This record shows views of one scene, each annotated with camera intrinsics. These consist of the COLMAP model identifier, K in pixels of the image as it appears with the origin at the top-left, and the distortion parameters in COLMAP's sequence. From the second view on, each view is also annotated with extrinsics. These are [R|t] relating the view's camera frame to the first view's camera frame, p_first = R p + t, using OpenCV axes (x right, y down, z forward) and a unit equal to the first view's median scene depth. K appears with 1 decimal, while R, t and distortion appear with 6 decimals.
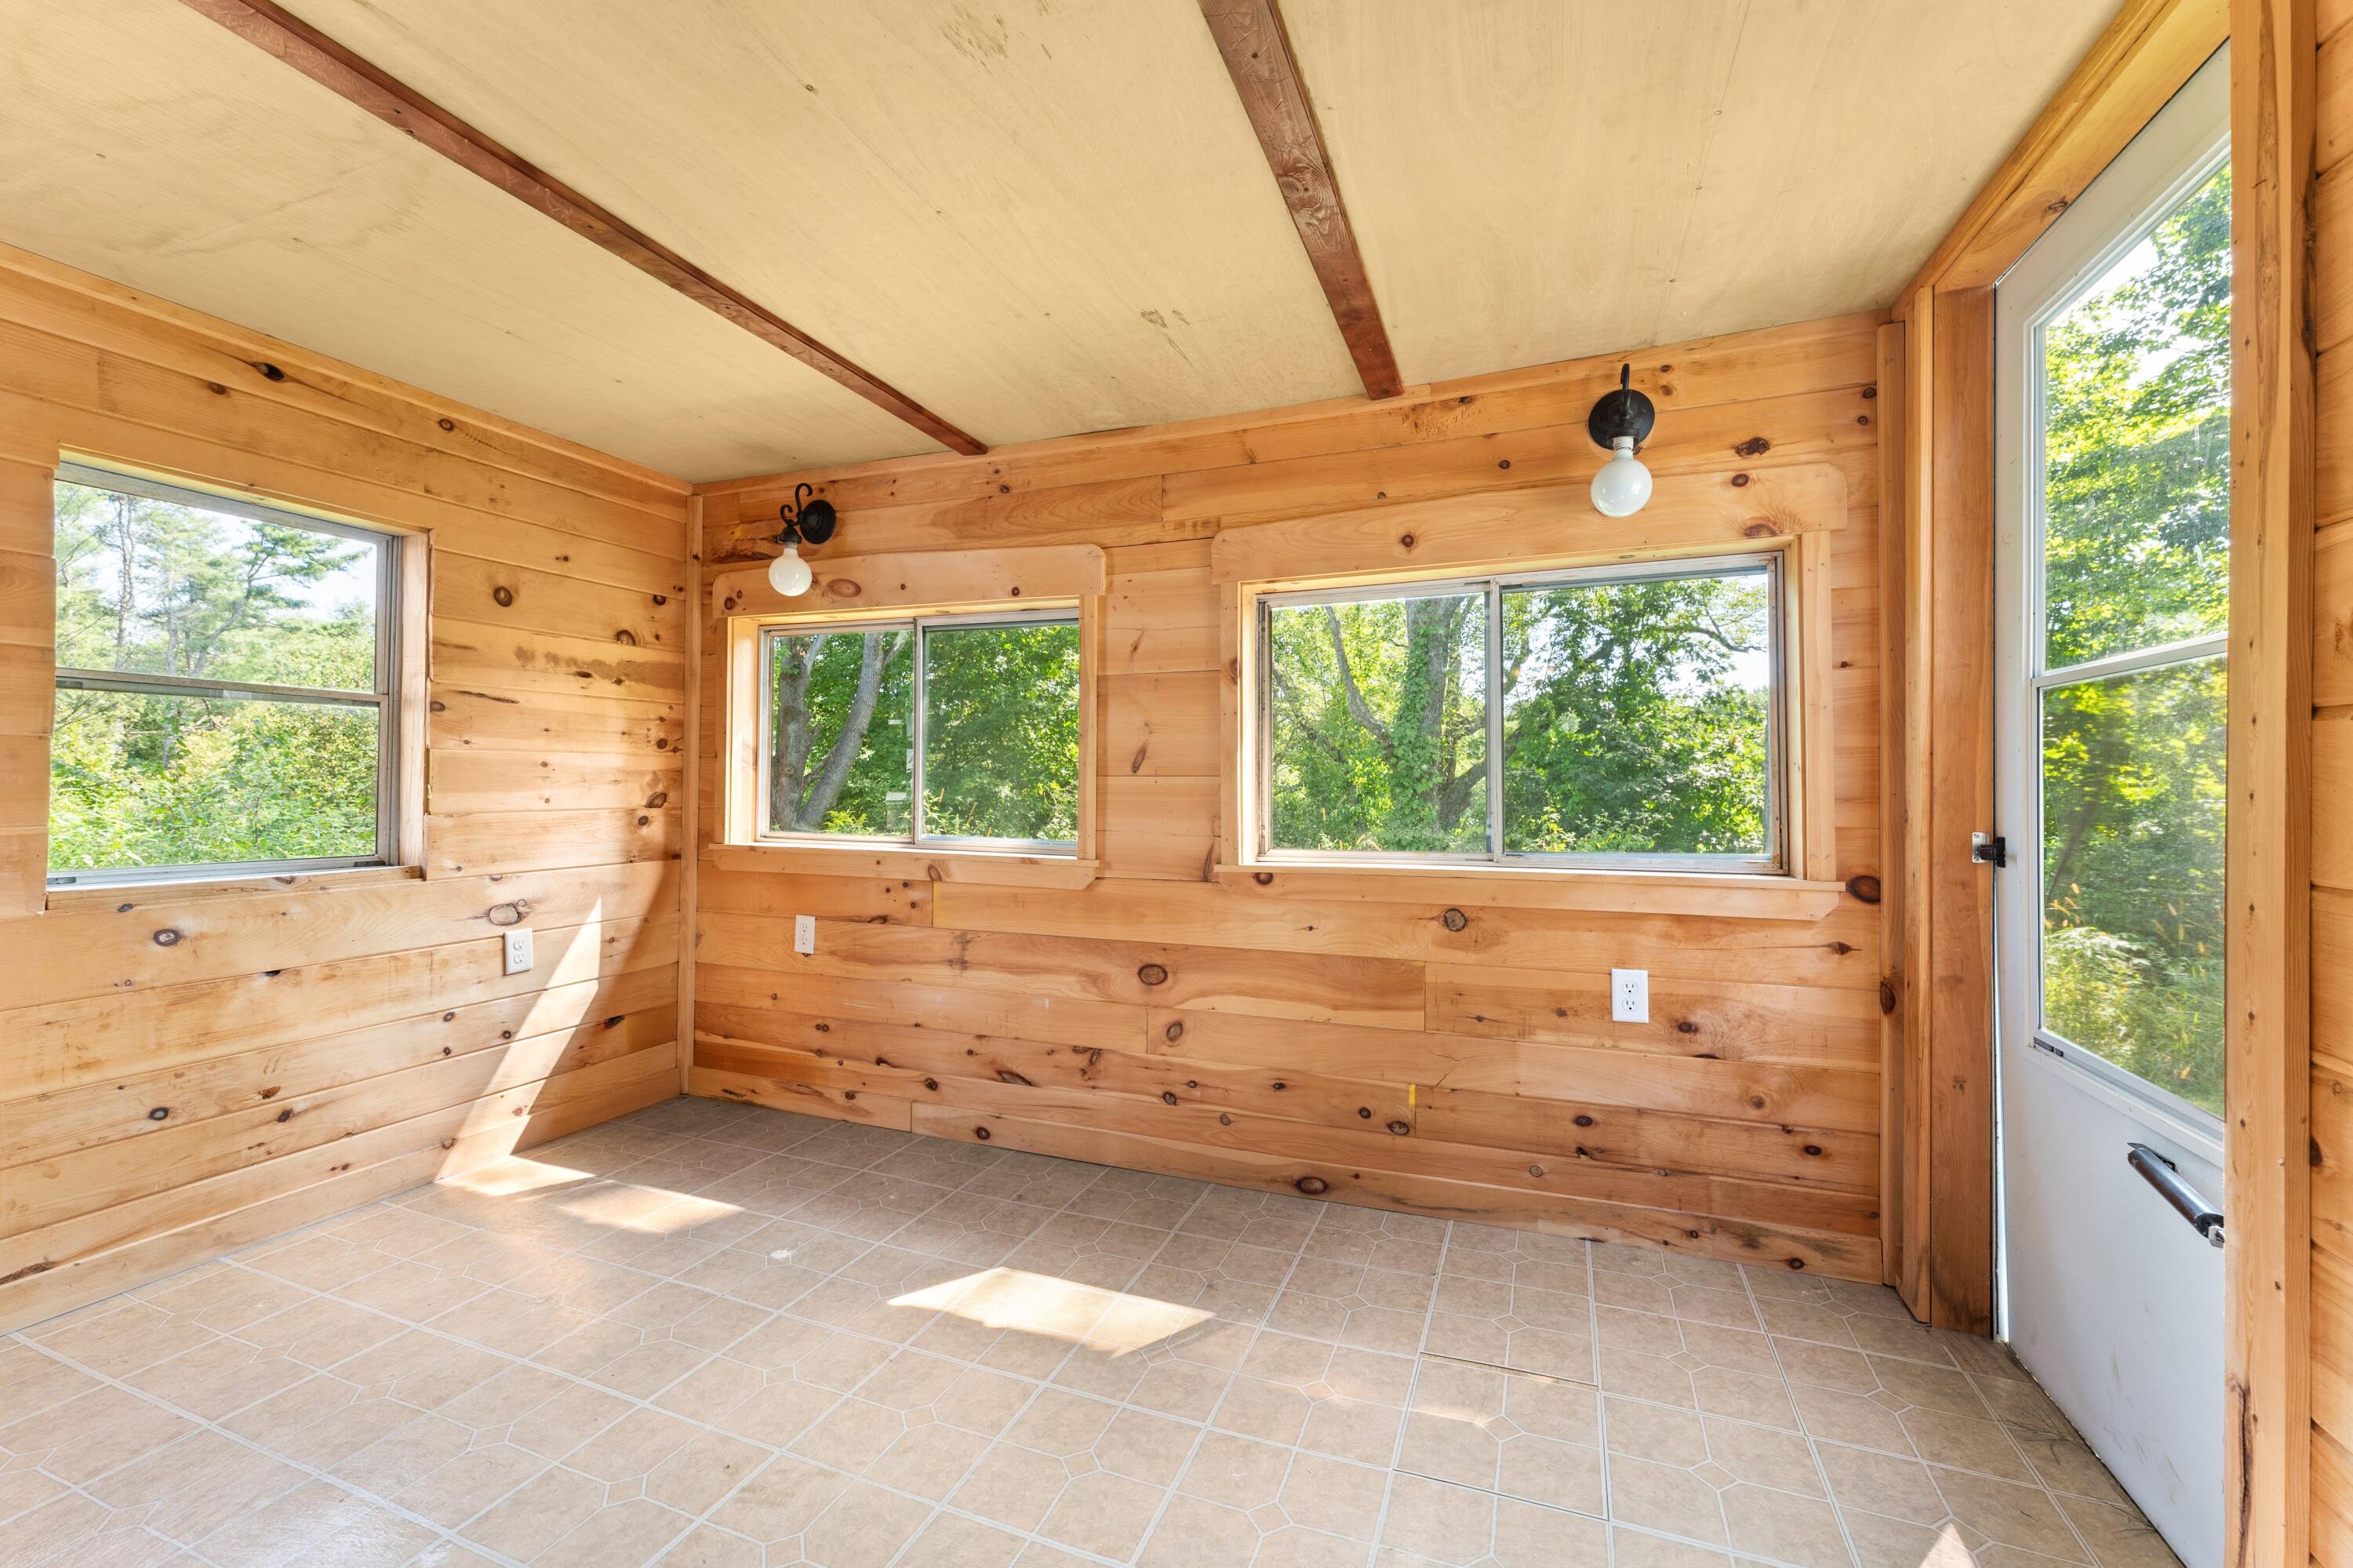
lens RADIAL K [[959.0, 0, 1179.8], [0, 959.0, 779.1], [0, 0, 1]] dist [0.000392, -0.000499]
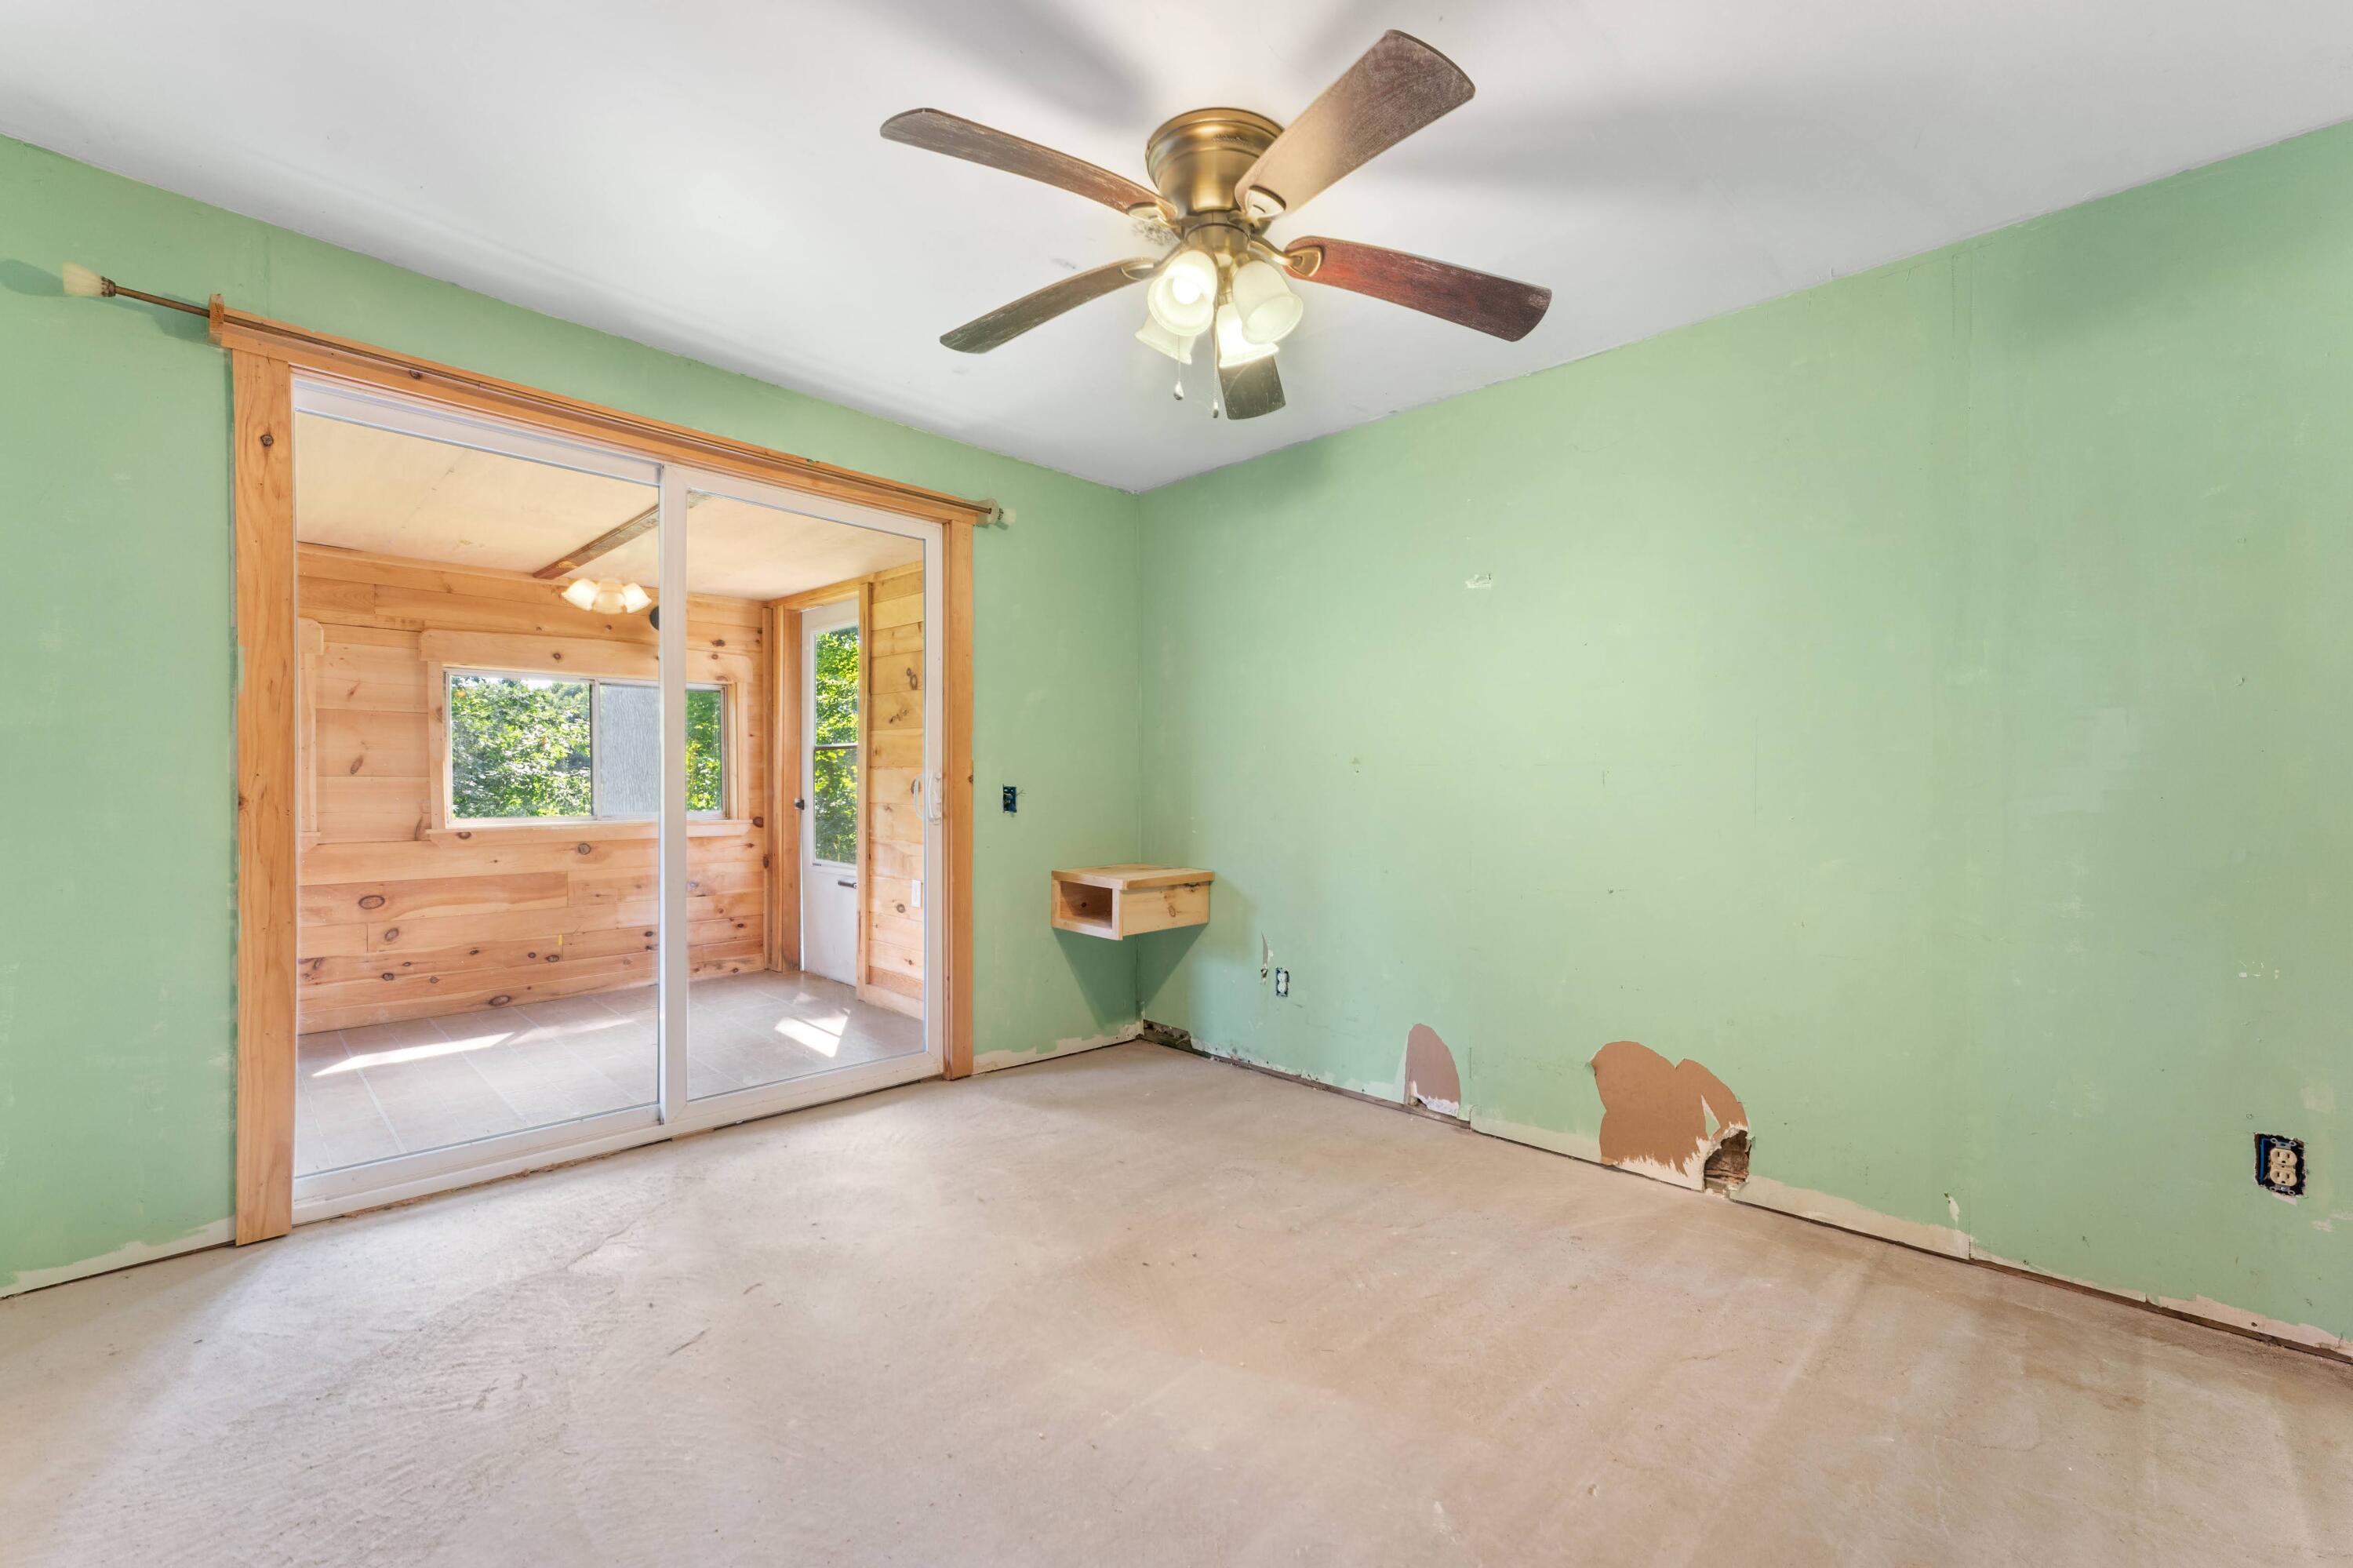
lens RADIAL K [[959.0, 0, 1181.3], [0, 959.0, 783.3], [0, 0, 1]] dist [0.000392, -0.000499]
pose [[0.403177, -0.001722, 0.915120, -1.010537], [-0.006220, 0.999970, 0.004622, -0.007735], [-0.915101, -0.007556, 0.403154, -0.923920]]
